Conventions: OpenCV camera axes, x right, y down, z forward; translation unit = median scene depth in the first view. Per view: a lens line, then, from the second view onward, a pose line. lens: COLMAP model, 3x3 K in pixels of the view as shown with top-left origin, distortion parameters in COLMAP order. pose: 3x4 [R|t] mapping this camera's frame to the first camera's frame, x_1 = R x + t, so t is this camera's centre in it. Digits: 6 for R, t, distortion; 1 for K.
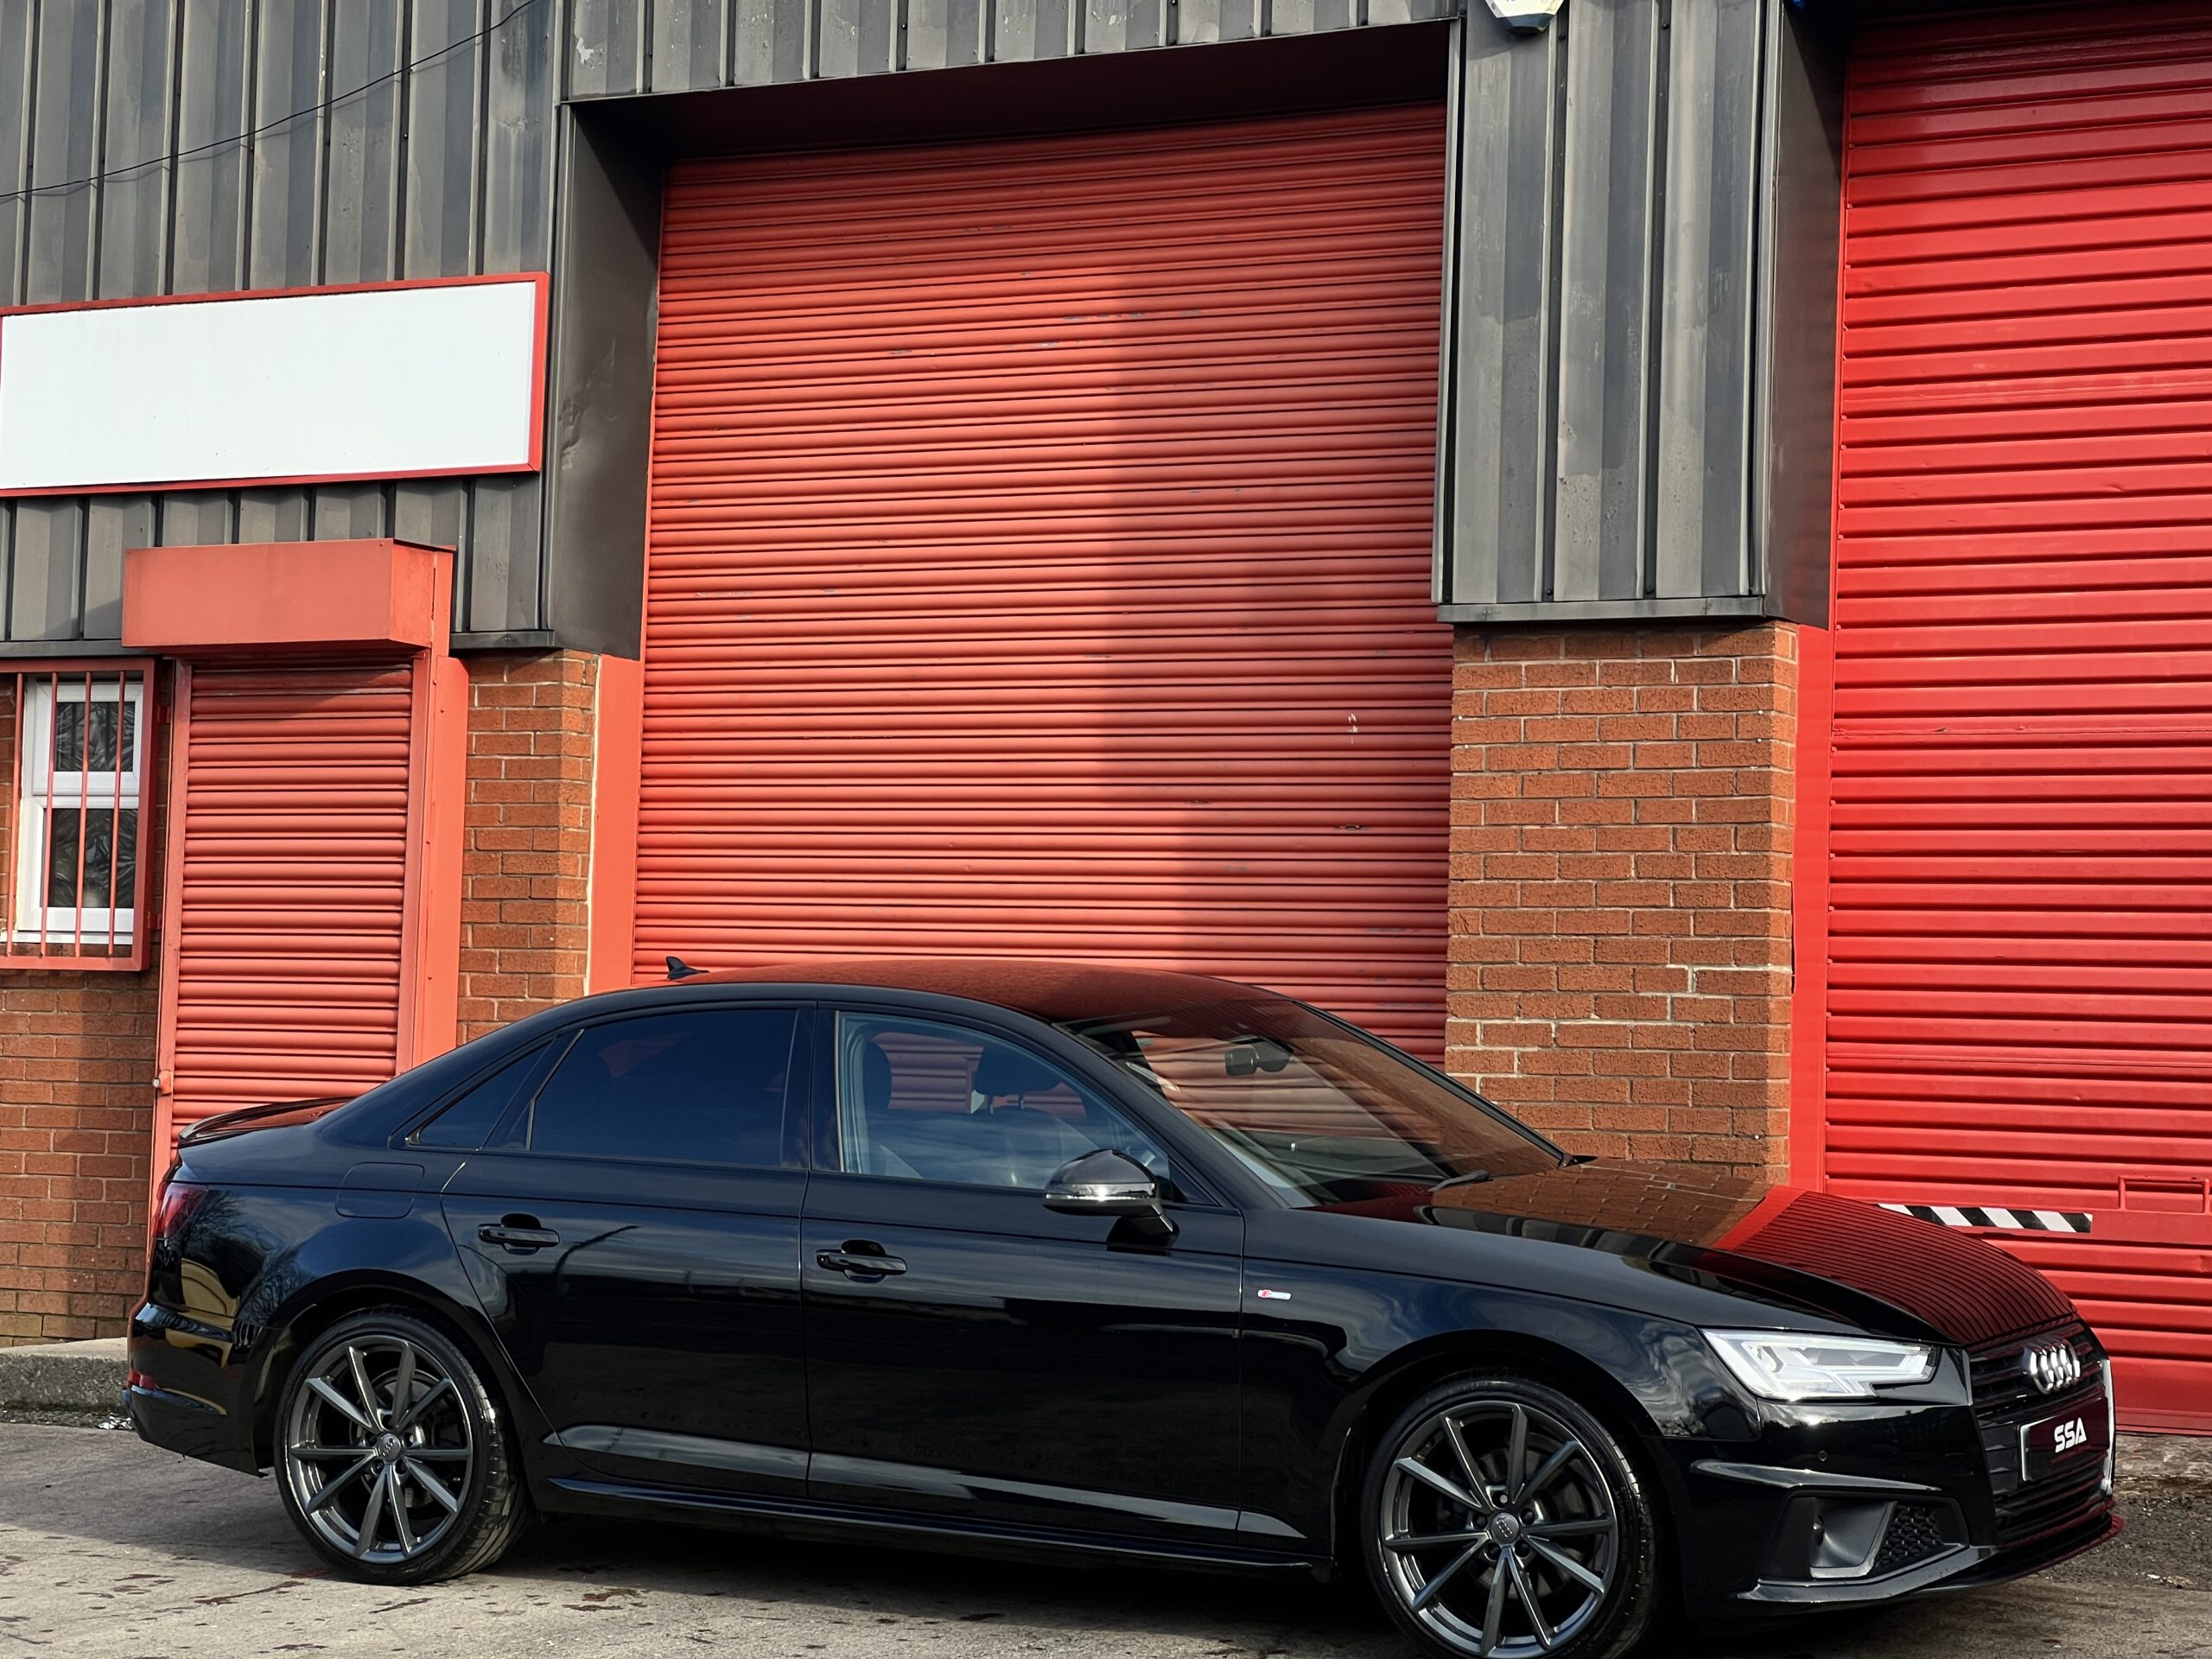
lens RADIAL K [[4976.6, 0, 1083.4], [0, 4976.6, 815.3], [0, 0, 1]] dist [0.233871, 0.000000]
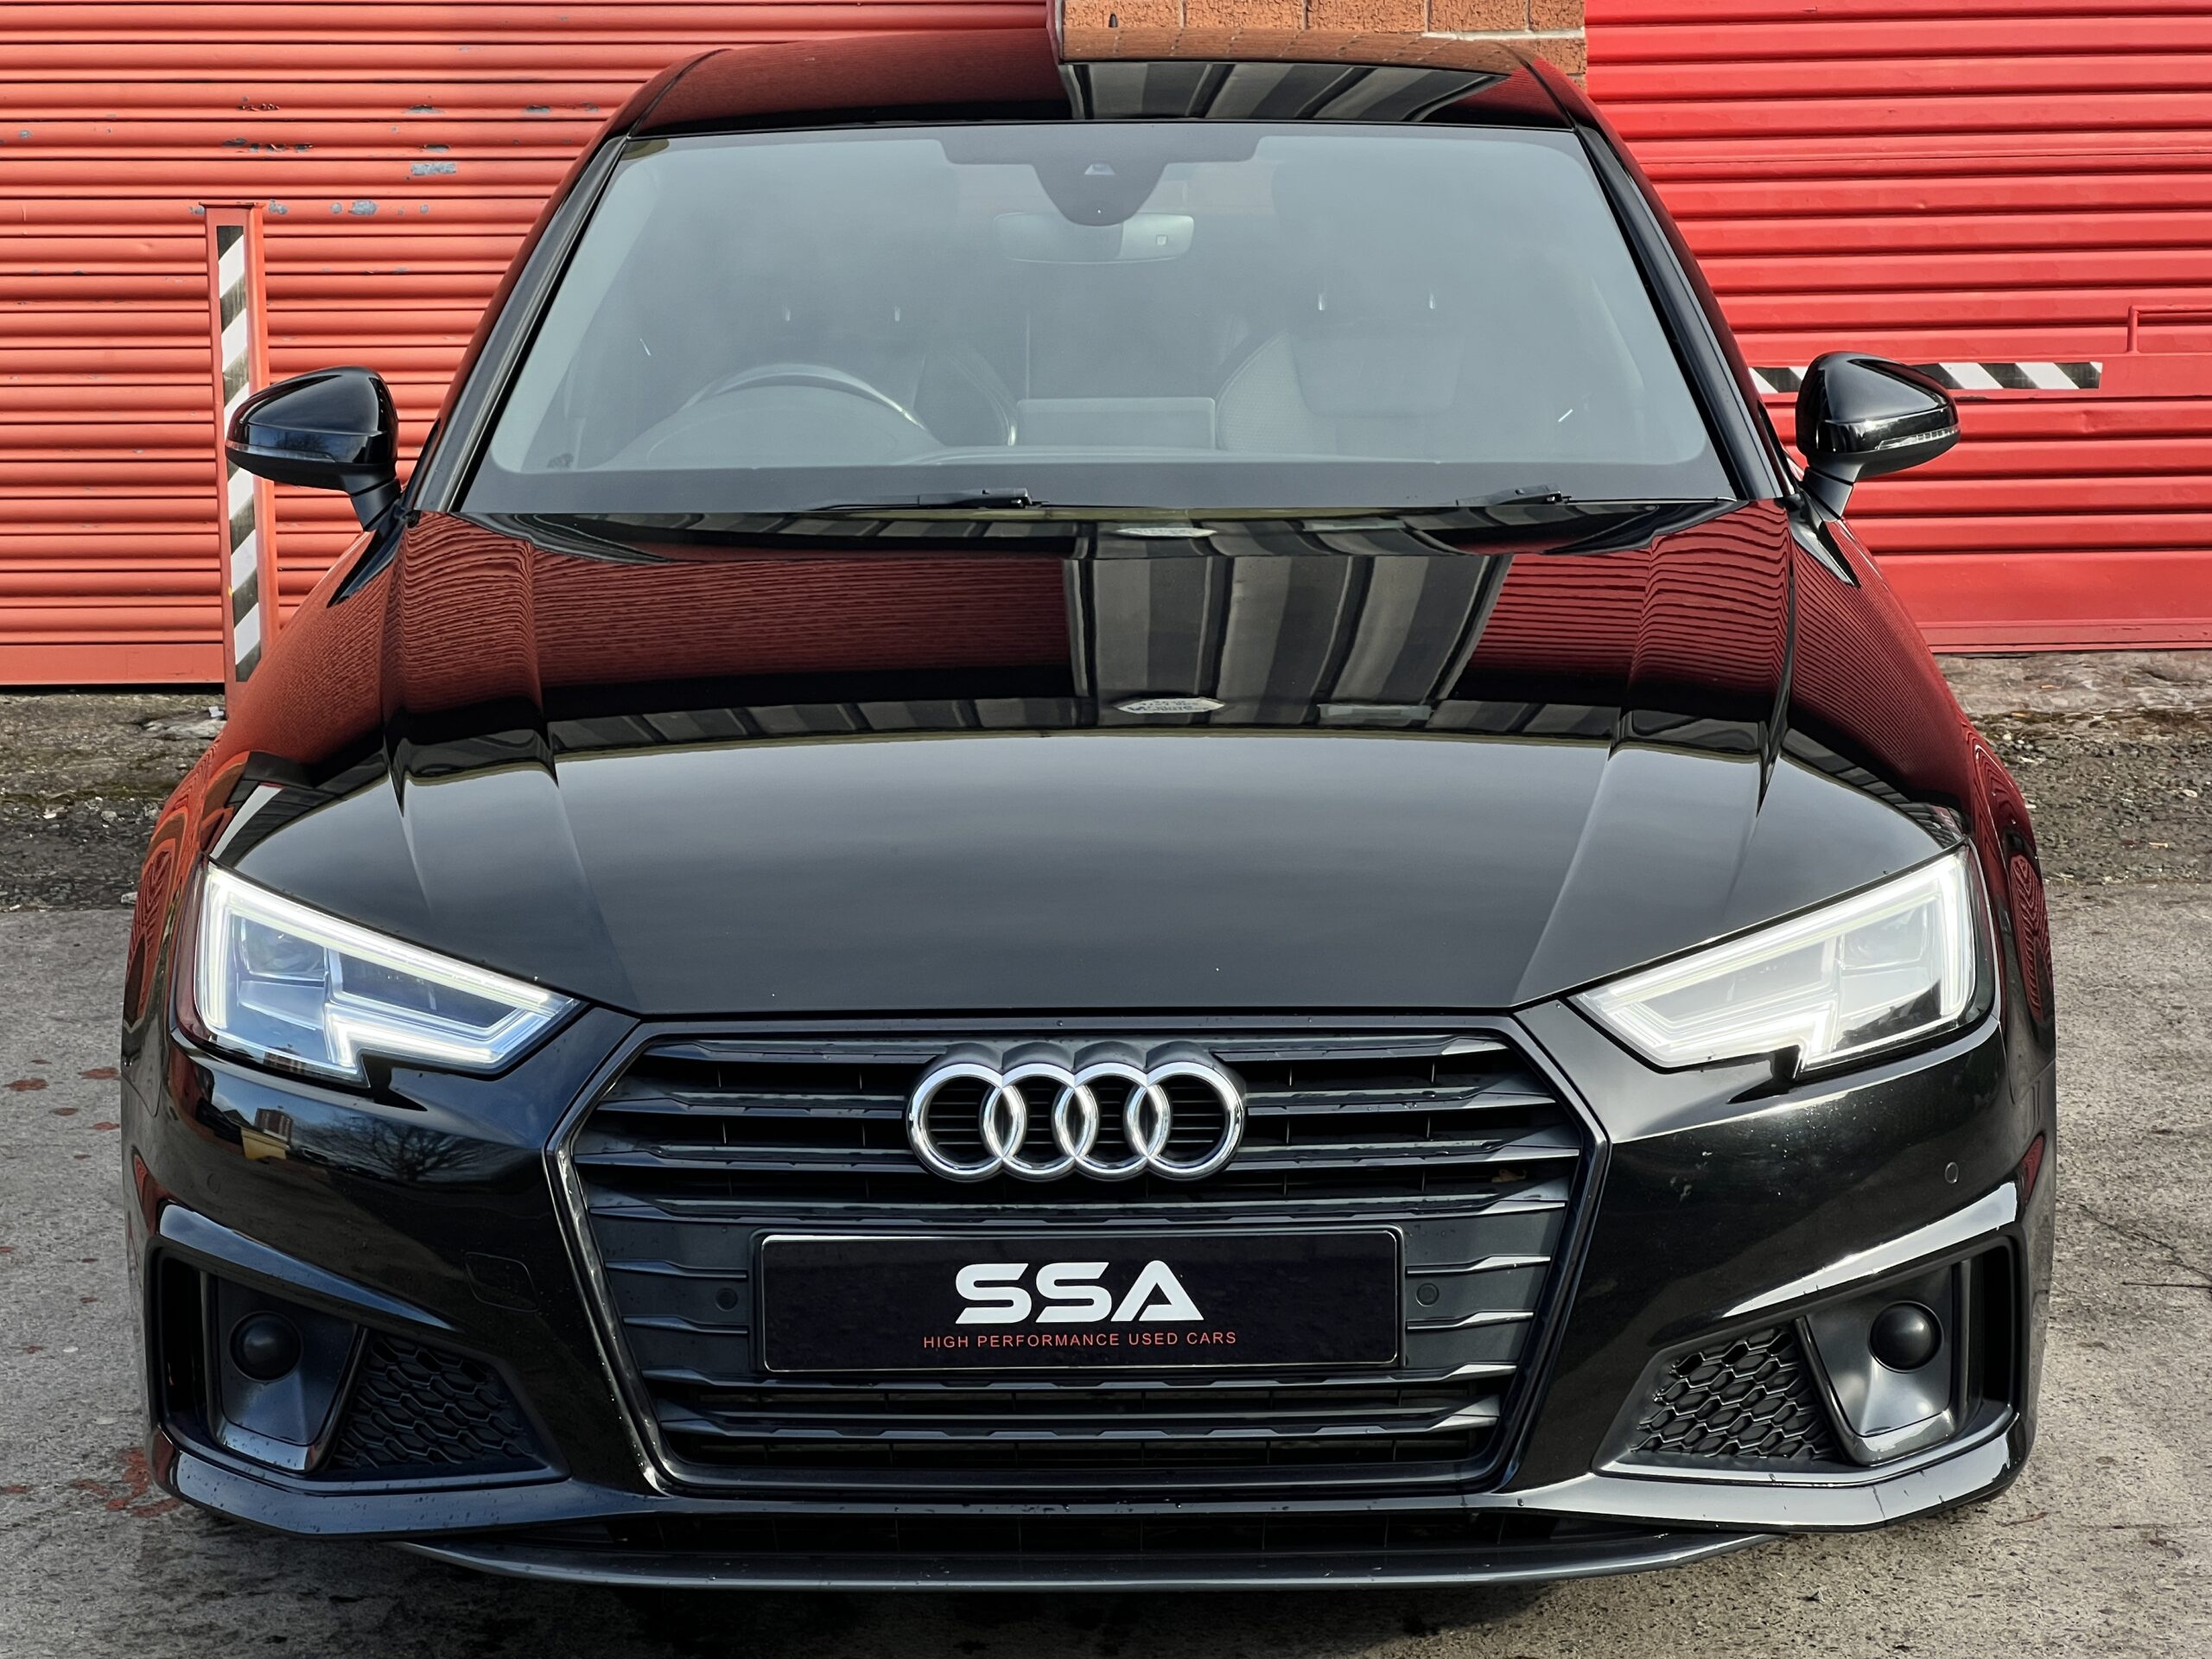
lens RADIAL K [[4976.6, 0, 1101.0], [0, 4976.6, 776.4], [0, 0, 1]] dist [0.233871, 0.000000]
pose [[0.852101, -0.091471, 0.515322, -0.277235], [0.006480, 0.986377, 0.164371, 0.017064], [-0.523337, -0.136721, 0.841086, 0.427540]]
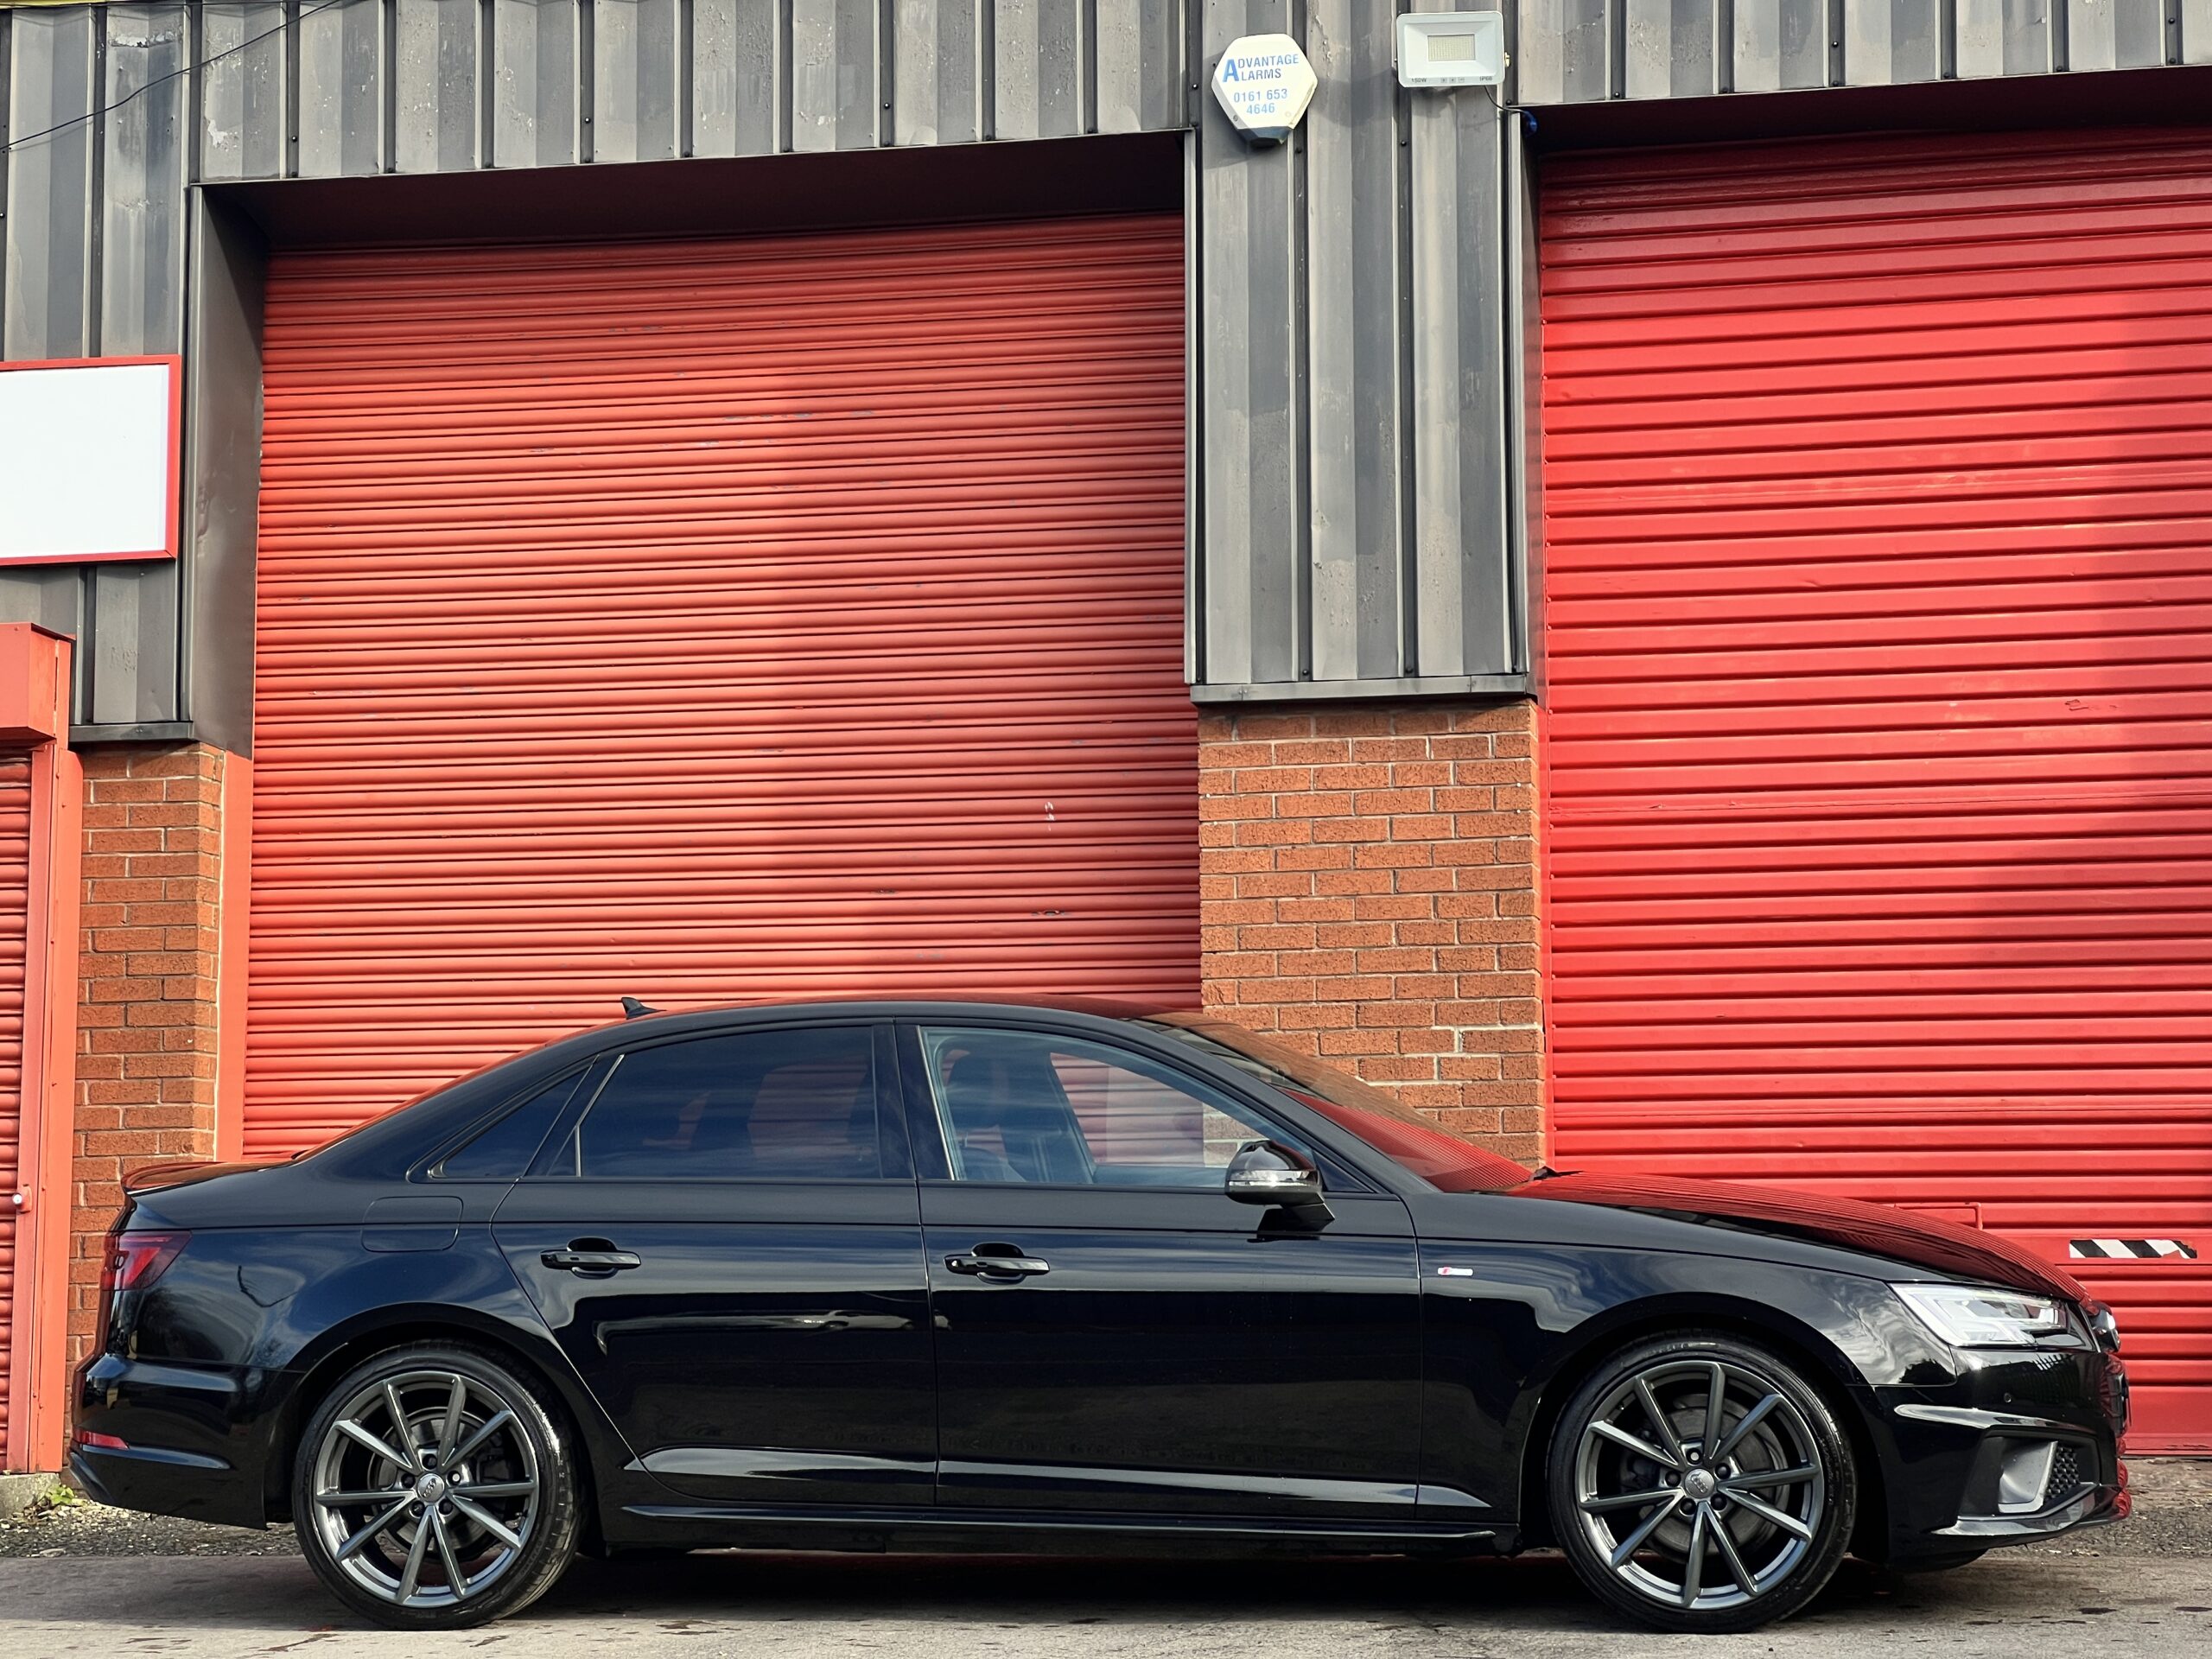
lens RADIAL K [[4976.6, 0, 1086.8], [0, 4976.6, 808.8], [0, 0, 1]] dist [0.233871, 0.000000]
pose [[0.949164, 0.008861, 0.314659, -0.276645], [0.012960, 0.997656, -0.067189, 0.052901], [-0.314516, 0.067851, 0.946824, 0.029284]]
